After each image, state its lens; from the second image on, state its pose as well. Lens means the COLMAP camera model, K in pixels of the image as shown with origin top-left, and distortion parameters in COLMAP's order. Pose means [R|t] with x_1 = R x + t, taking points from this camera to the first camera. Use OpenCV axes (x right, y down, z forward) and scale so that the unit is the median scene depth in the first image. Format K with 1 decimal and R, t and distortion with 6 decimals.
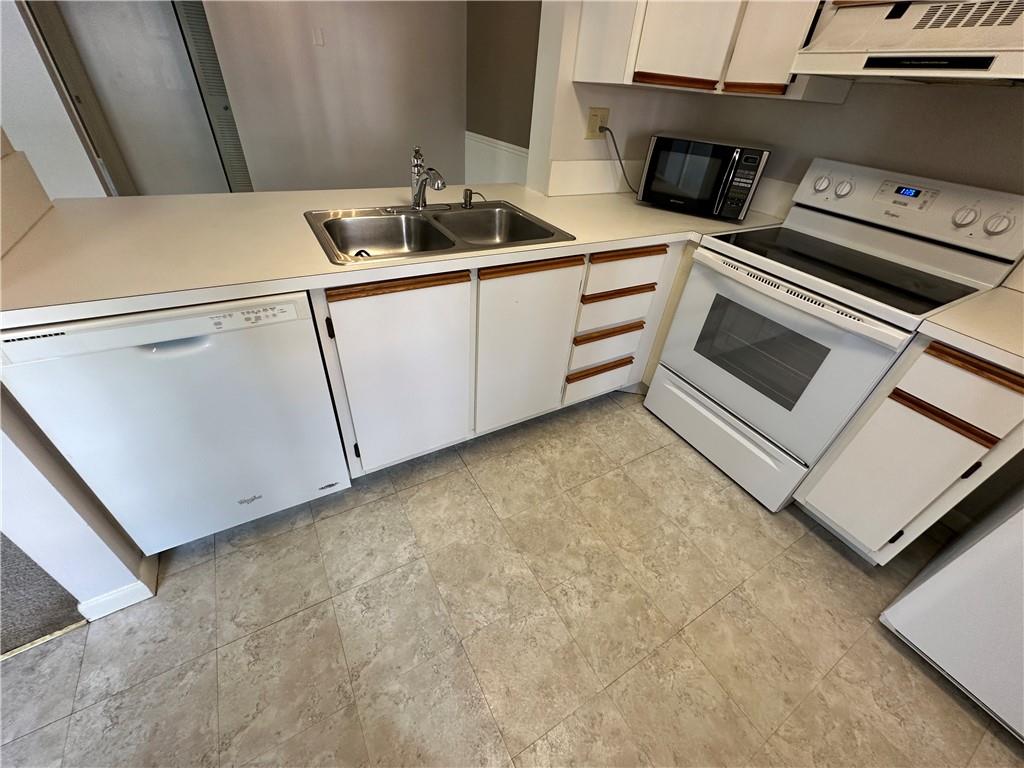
lens RADIAL K [[408.7, 0, 511.9], [0, 408.7, 382.1], [0, 0, 1]] dist [-0.002053, 0.000027]
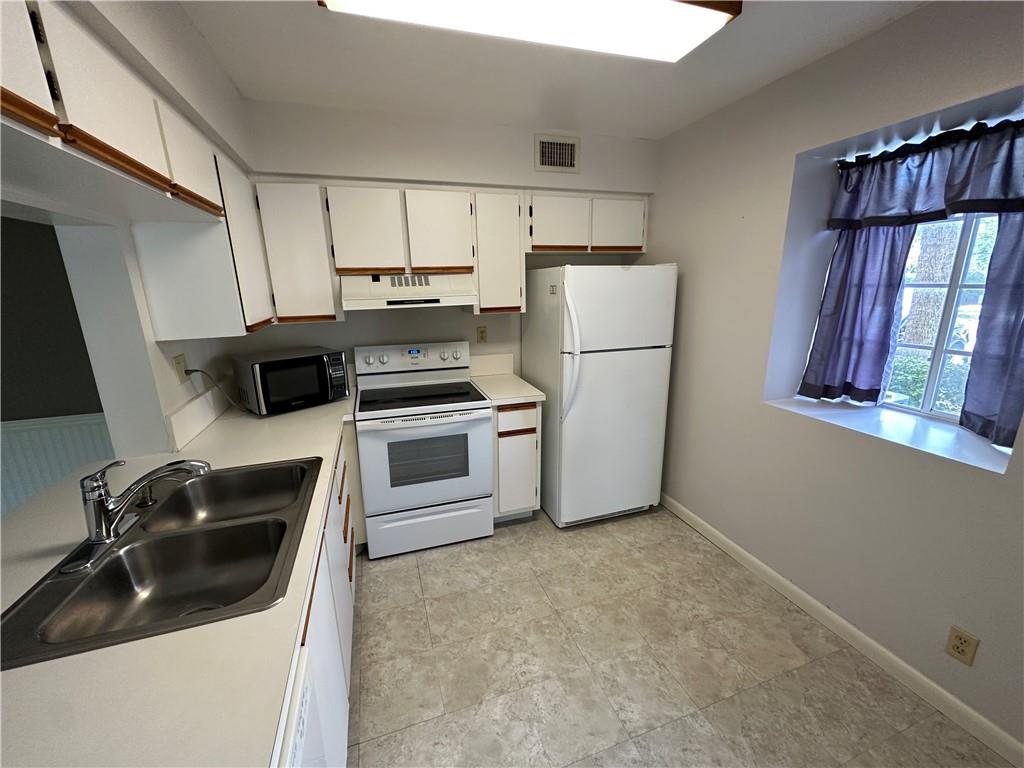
lens RADIAL K [[408.7, 0, 511.9], [0, 408.7, 382.1], [0, 0, 1]] dist [-0.002053, 0.000027]
pose [[0.195808, -0.306247, 0.931596, -0.710599], [0.606617, 0.784243, 0.130305, -0.339576], [-0.770503, 0.539607, 0.339336, 0.113911]]
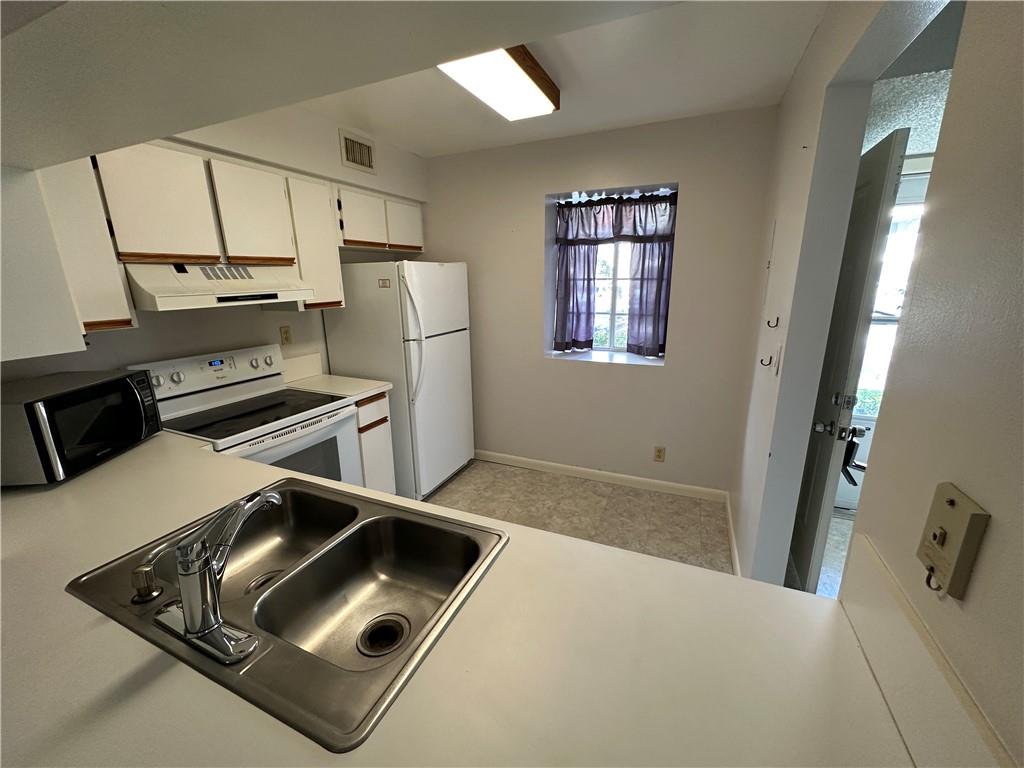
lens RADIAL K [[408.7, 0, 511.9], [0, 408.7, 382.1], [0, 0, 1]] dist [-0.002053, 0.000027]
pose [[-0.589150, -0.263406, 0.763884, -0.797769], [0.454429, 0.673688, 0.582785, -0.807137], [-0.668129, 0.690479, -0.277205, 0.762332]]
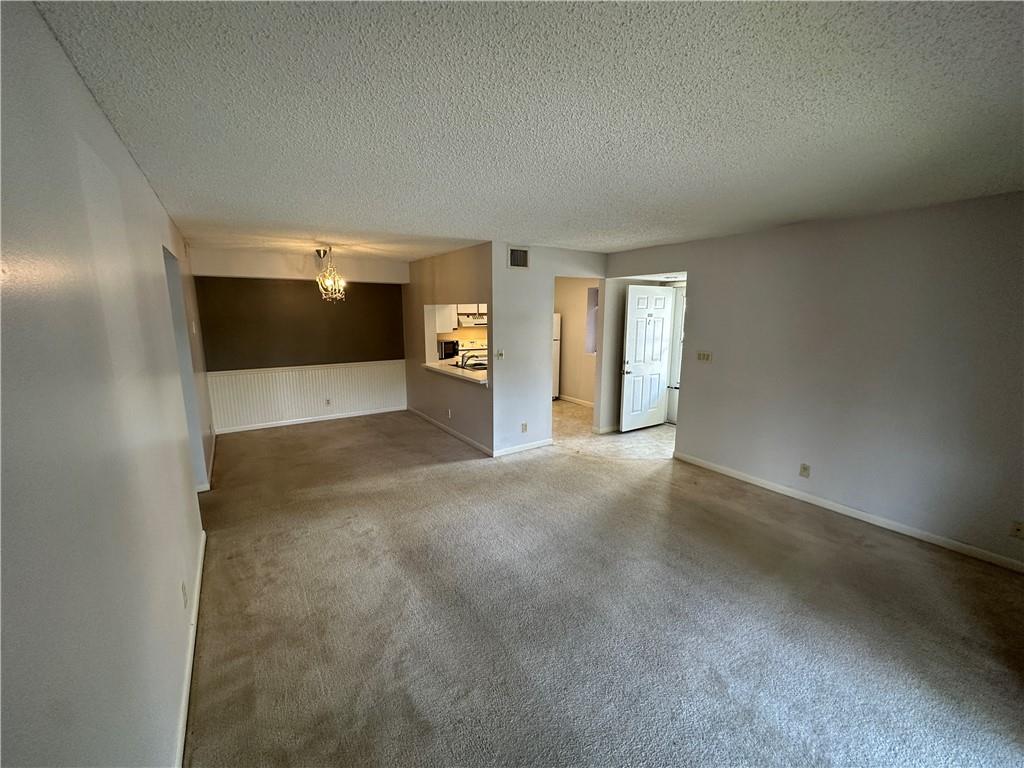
lens RADIAL K [[408.7, 0, 511.9], [0, 408.7, 382.1], [0, 0, 1]] dist [-0.002053, 0.000027]
pose [[-0.067973, -0.244786, 0.967191, -4.148482], [0.582985, 0.776961, 0.237613, -1.021471], [-0.809635, 0.580009, 0.089894, 0.445422]]
